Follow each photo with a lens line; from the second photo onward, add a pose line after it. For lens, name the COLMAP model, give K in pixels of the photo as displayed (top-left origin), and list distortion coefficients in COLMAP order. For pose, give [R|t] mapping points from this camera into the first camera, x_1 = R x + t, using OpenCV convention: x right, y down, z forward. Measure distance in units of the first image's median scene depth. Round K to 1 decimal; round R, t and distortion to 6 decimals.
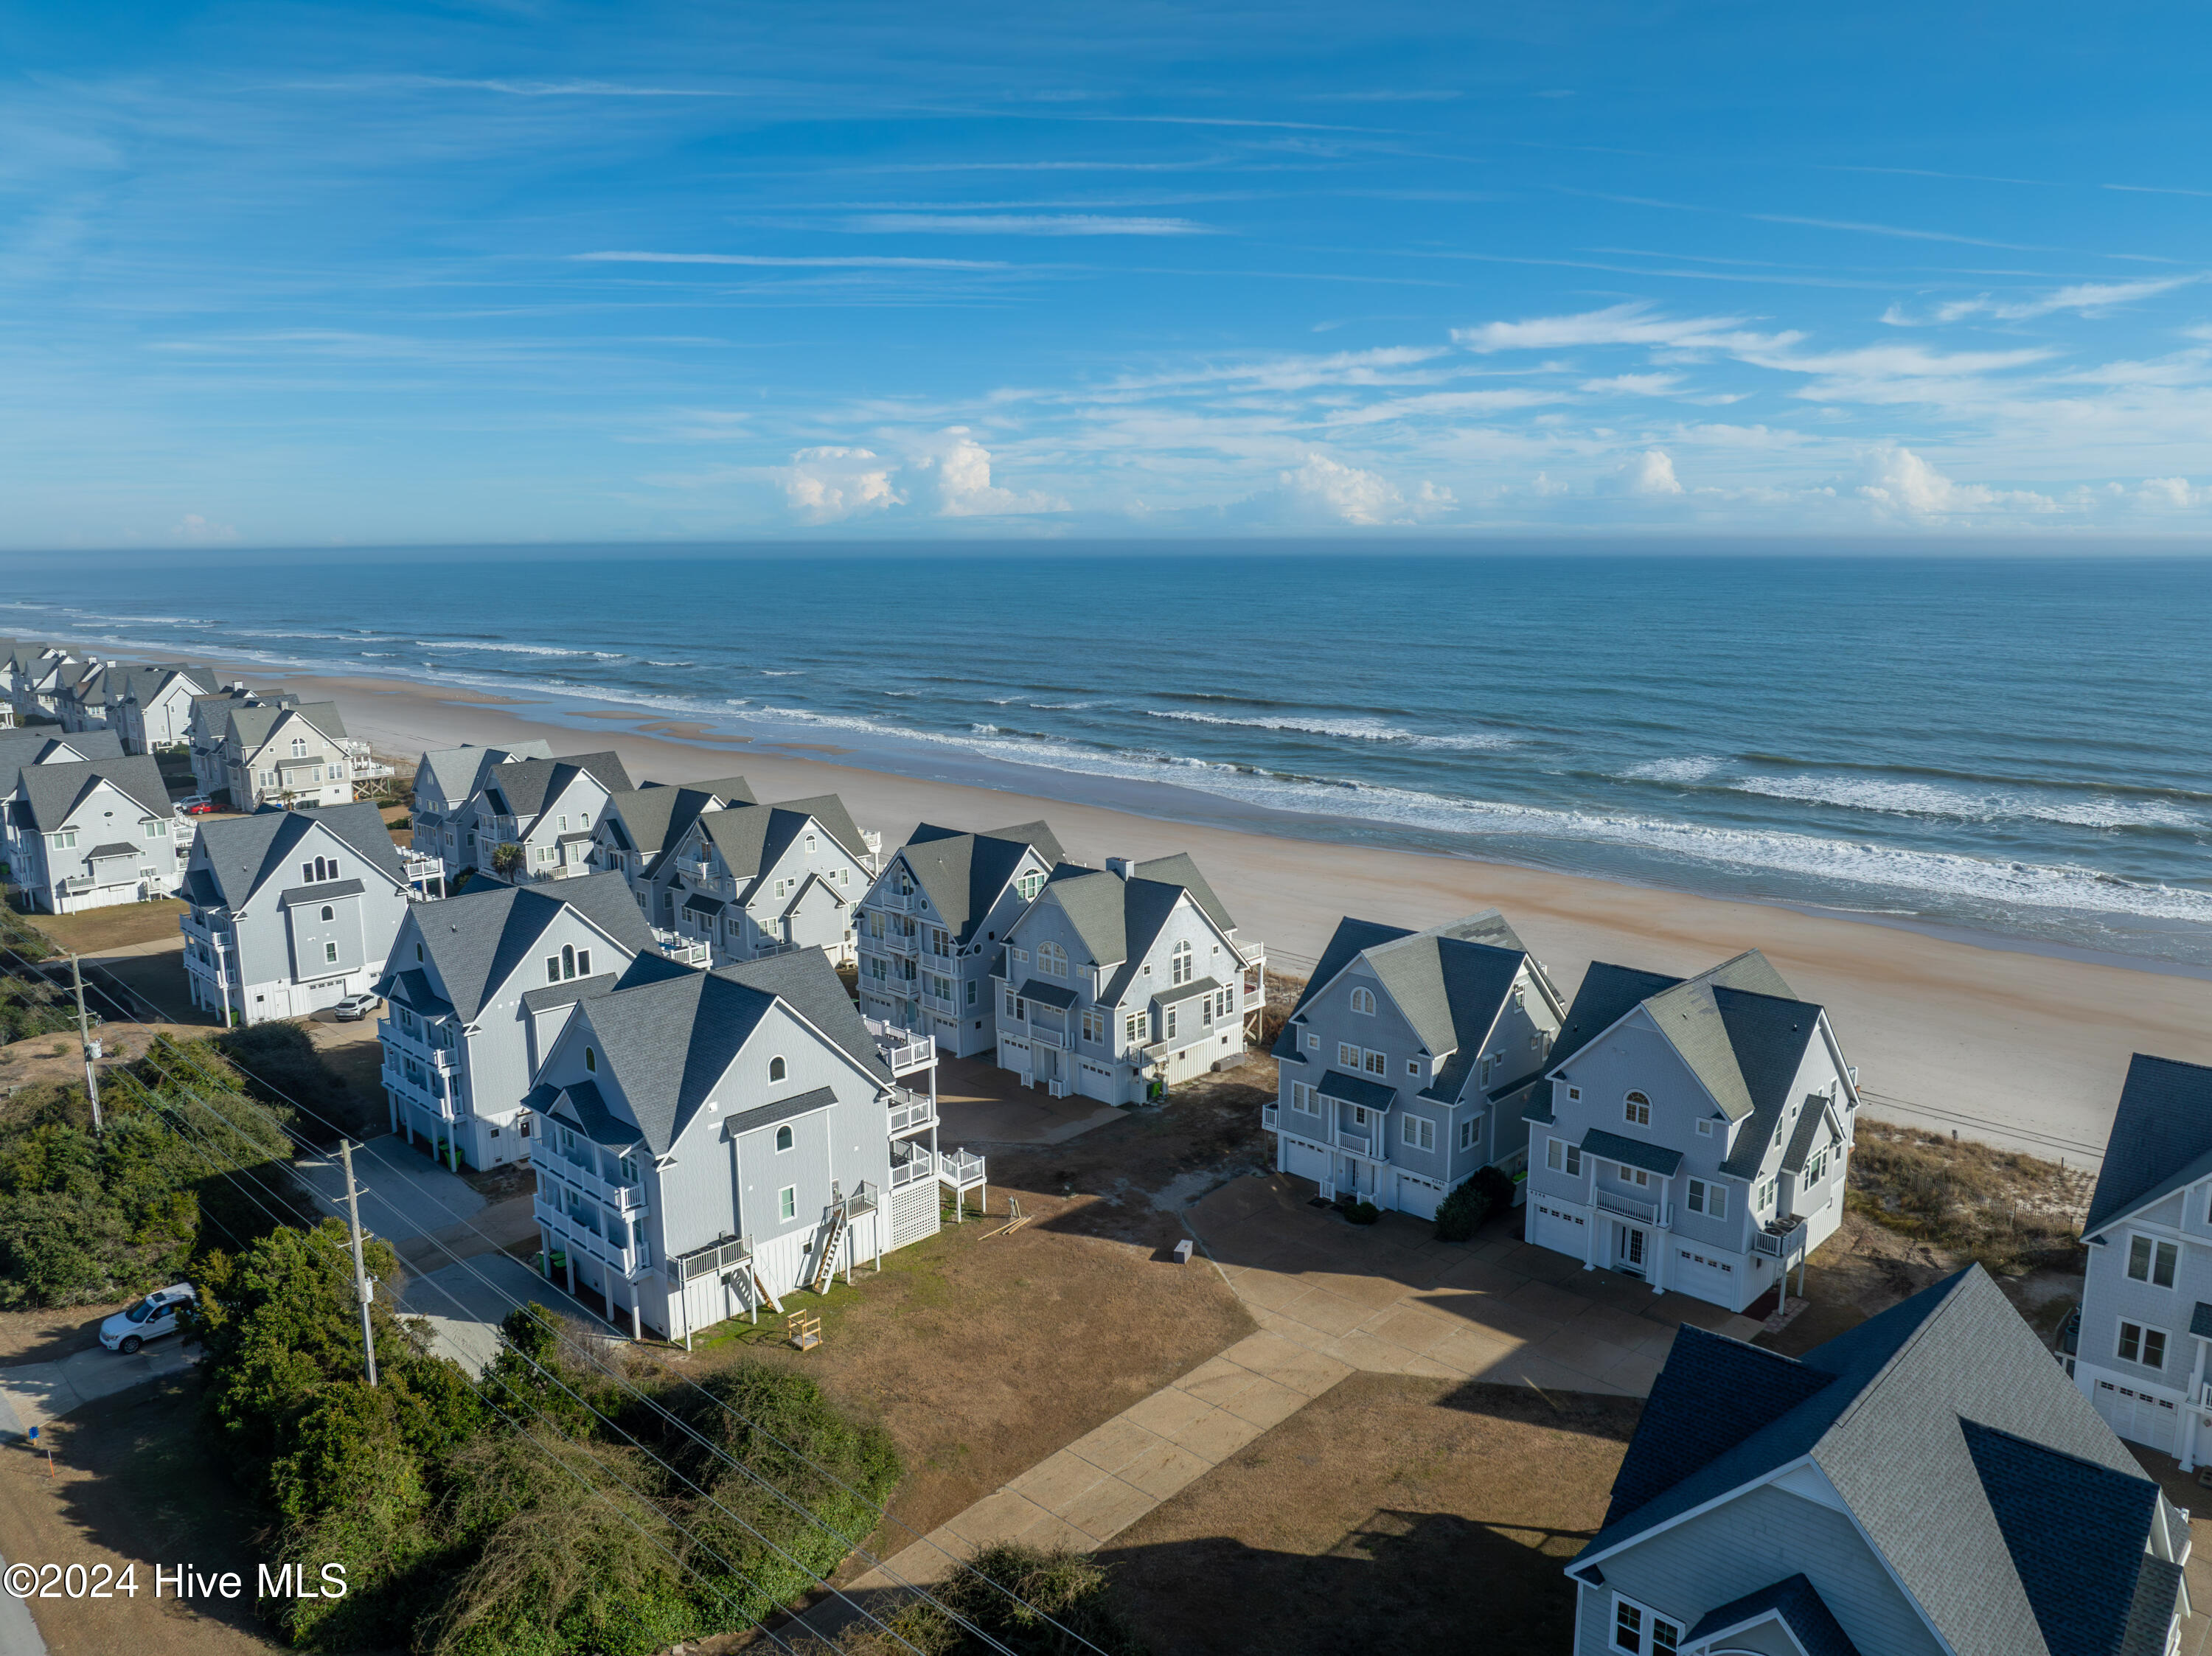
lens RADIAL K [[1565.4, 0, 1116.5], [0, 1565.4, 815.1], [0, 0, 1]] dist [-0.034184, -0.003470]
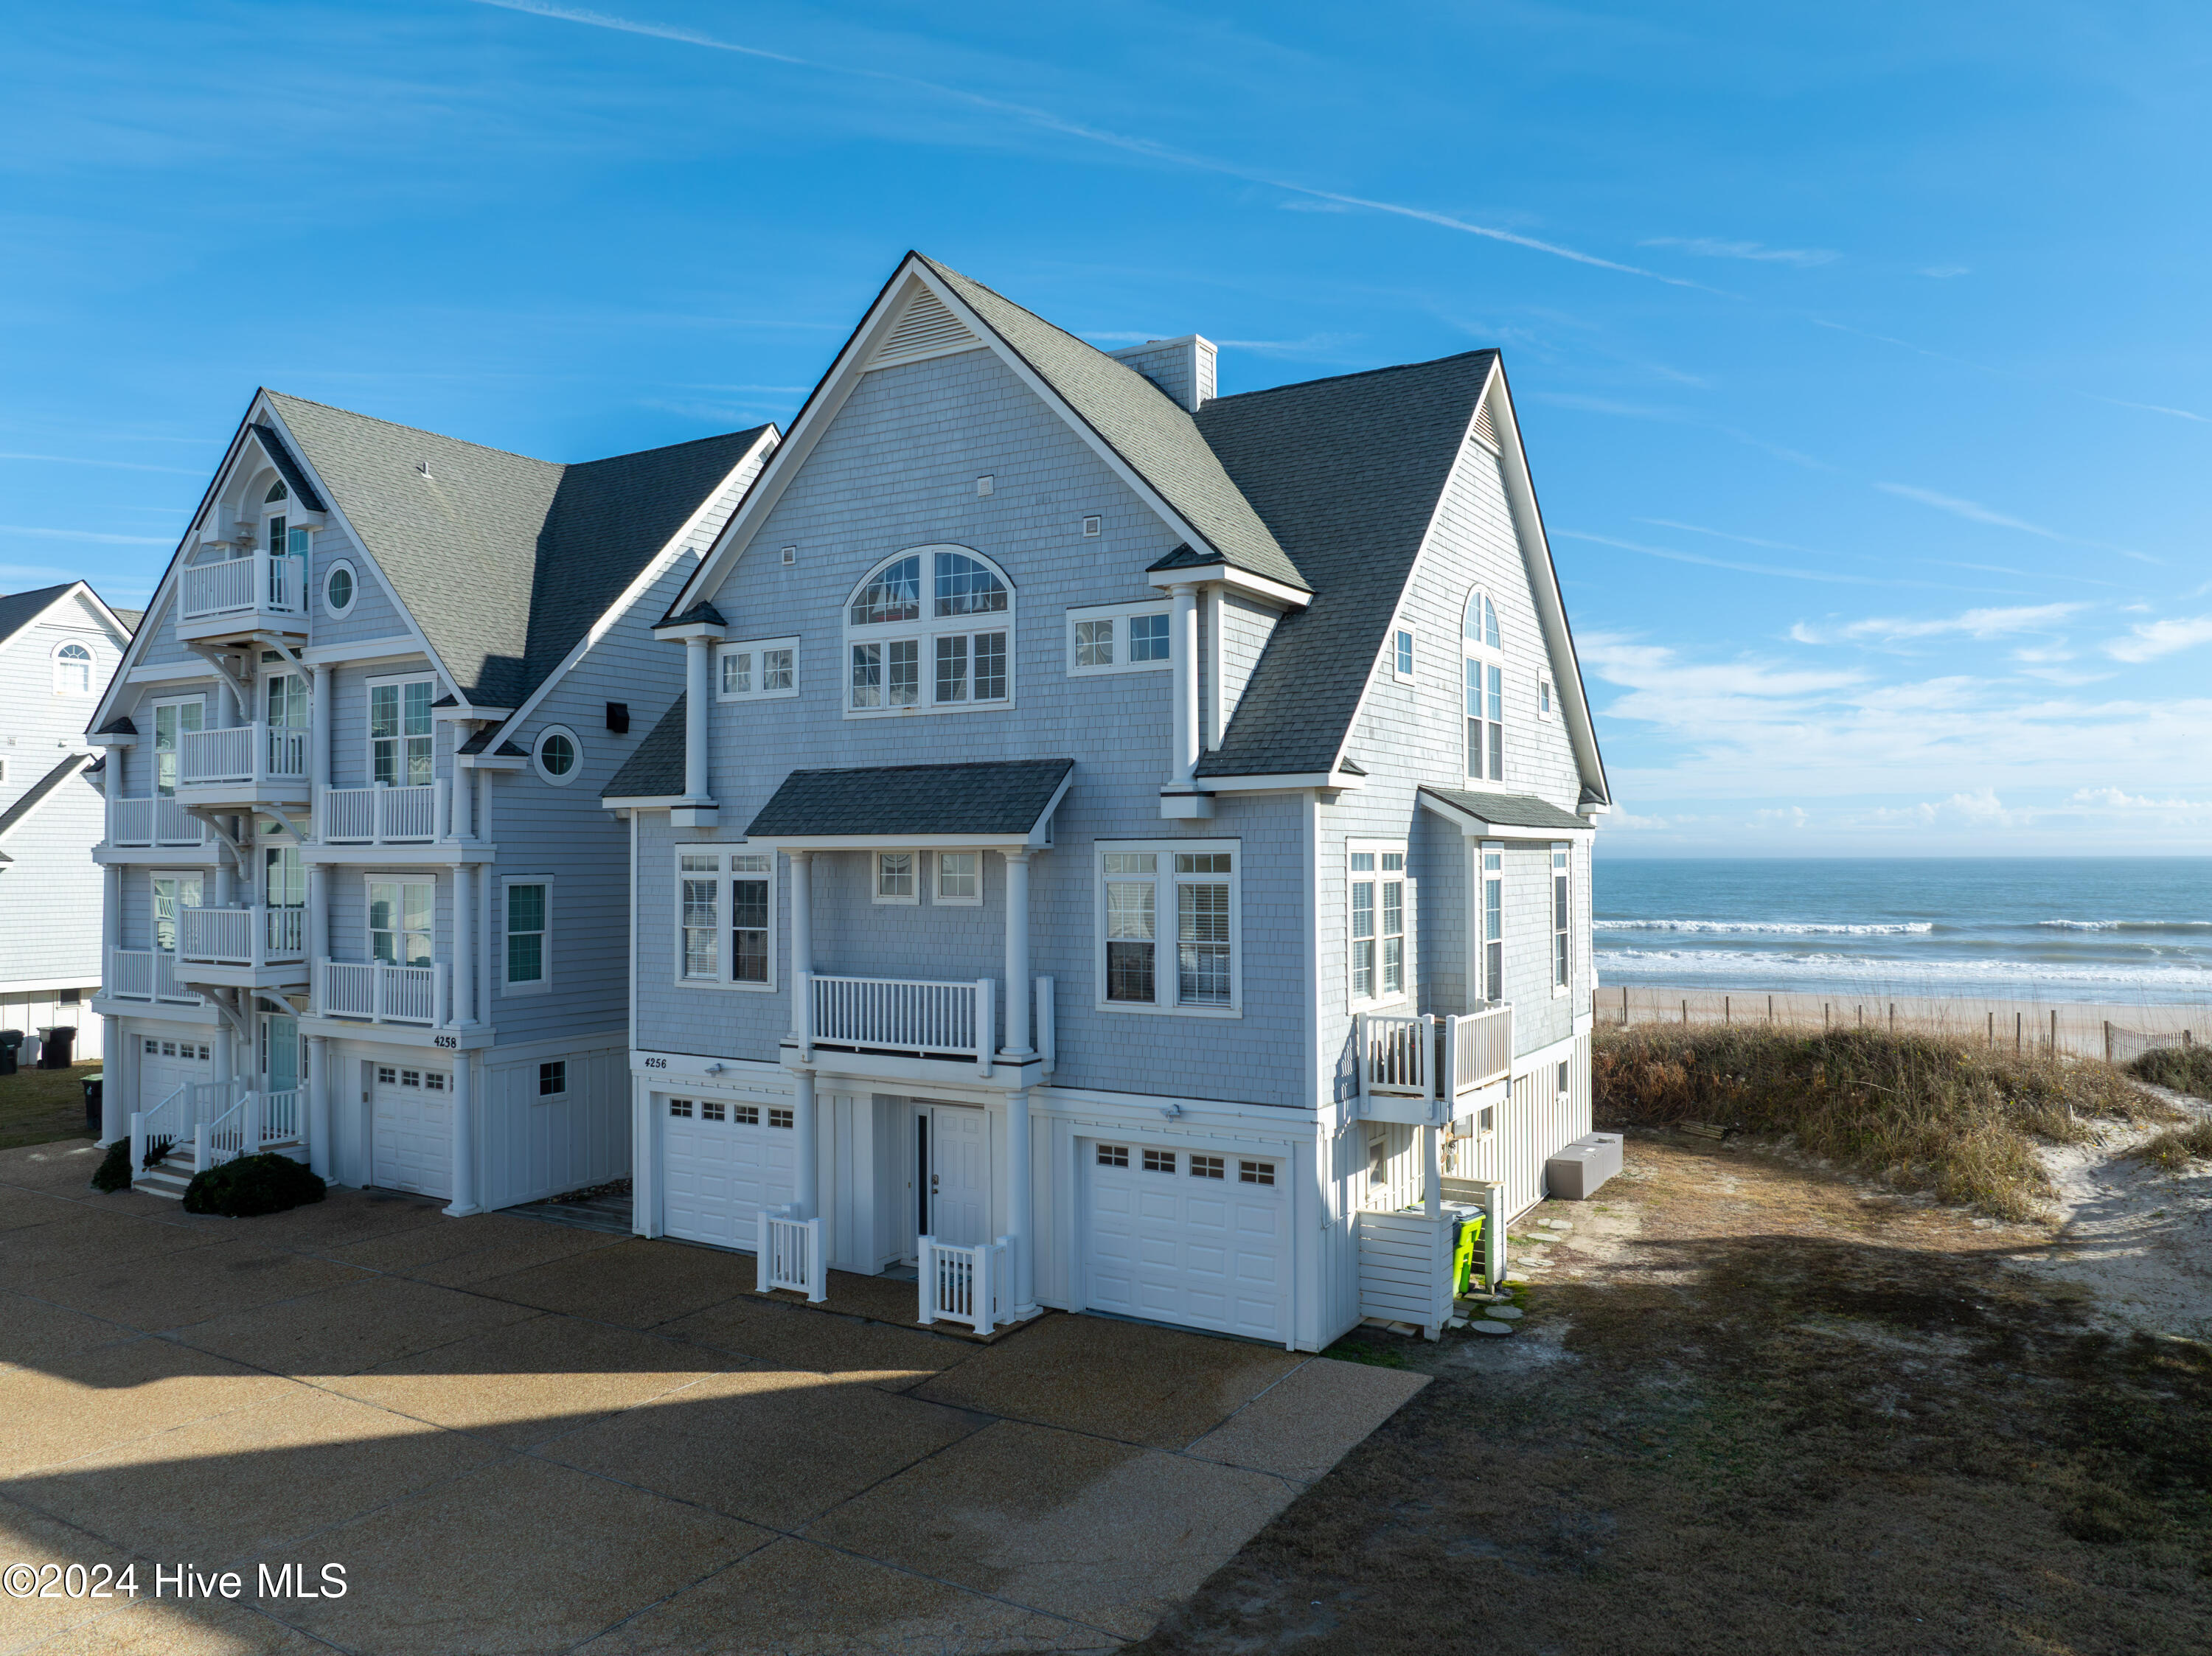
lens RADIAL K [[1565.4, 0, 1116.5], [0, 1565.4, 815.1], [0, 0, 1]] dist [-0.034184, -0.003470]
pose [[0.973510, 0.009168, 0.228461, -0.061964], [0.036882, 0.979813, -0.196483, 0.153101], [-0.225650, 0.199704, 0.953520, 0.784633]]
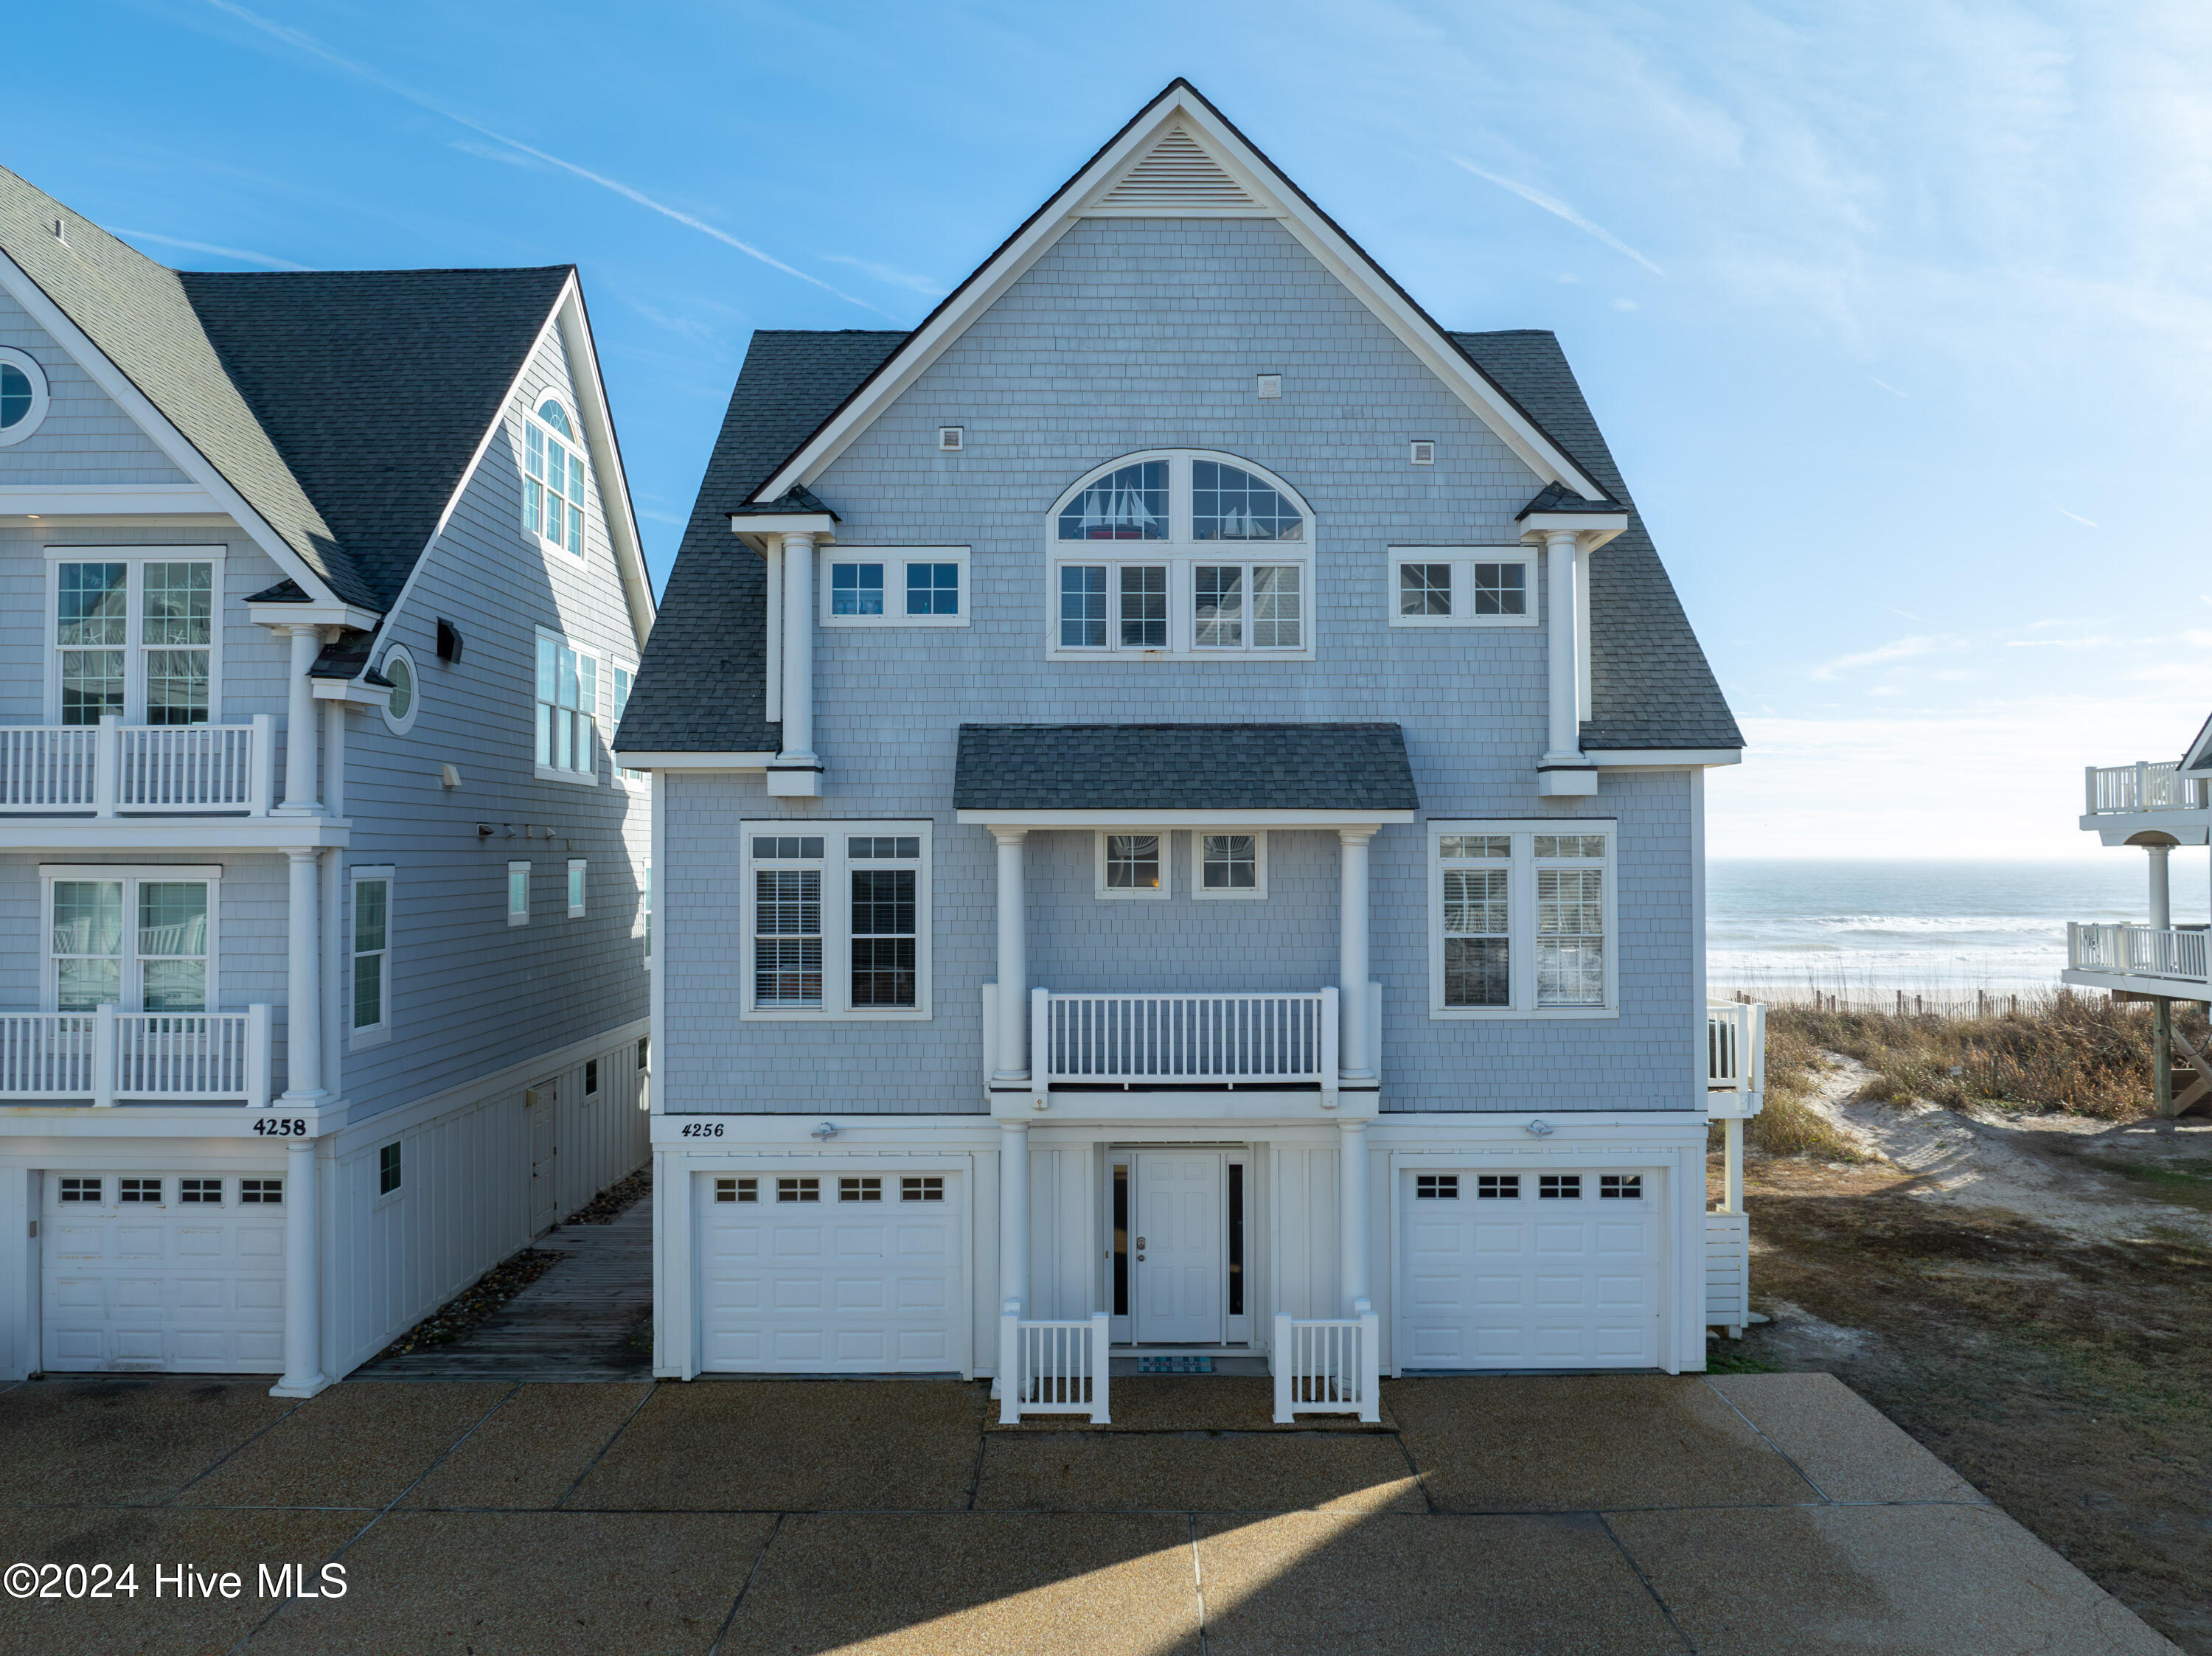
lens RADIAL K [[1565.4, 0, 1116.5], [0, 1565.4, 815.1], [0, 0, 1]] dist [-0.034184, -0.003470]
pose [[0.713739, 0.021856, 0.700070, -0.156493], [0.118926, 0.981218, -0.151881, 0.139180], [-0.690241, 0.191660, 0.697735, 0.874769]]
